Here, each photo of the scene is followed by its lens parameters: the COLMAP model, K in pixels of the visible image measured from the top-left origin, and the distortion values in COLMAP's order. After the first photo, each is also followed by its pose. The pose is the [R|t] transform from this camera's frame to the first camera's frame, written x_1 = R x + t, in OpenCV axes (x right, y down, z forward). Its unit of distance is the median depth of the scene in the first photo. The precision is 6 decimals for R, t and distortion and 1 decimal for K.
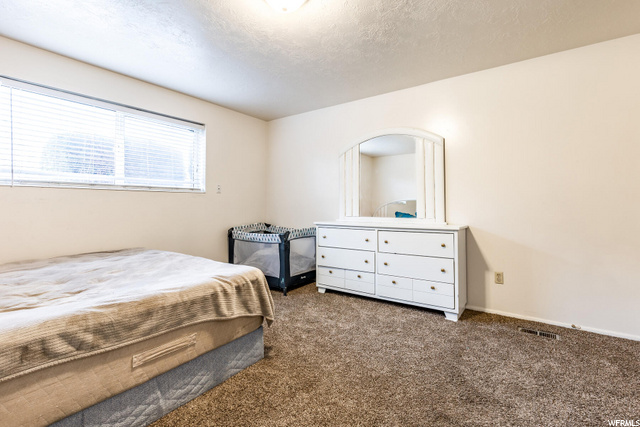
lens RADIAL K [[306.5, 0, 319.3], [0, 306.5, 199.7], [0, 0, 1]] dist [0.002435, -0.000086]
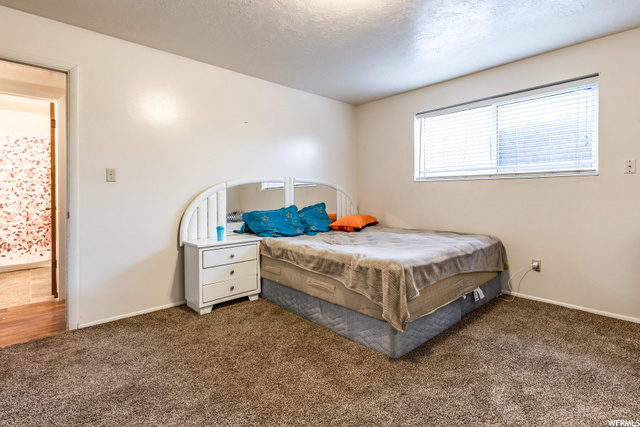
lens RADIAL K [[306.5, 0, 319.3], [0, 306.5, 199.7], [0, 0, 1]] dist [0.002435, -0.000086]
pose [[-0.219911, 0.016916, -0.975373, 0.864212], [0.019621, 0.999724, 0.012914, 0.022319], [0.975323, -0.016298, -0.220182, 1.120904]]
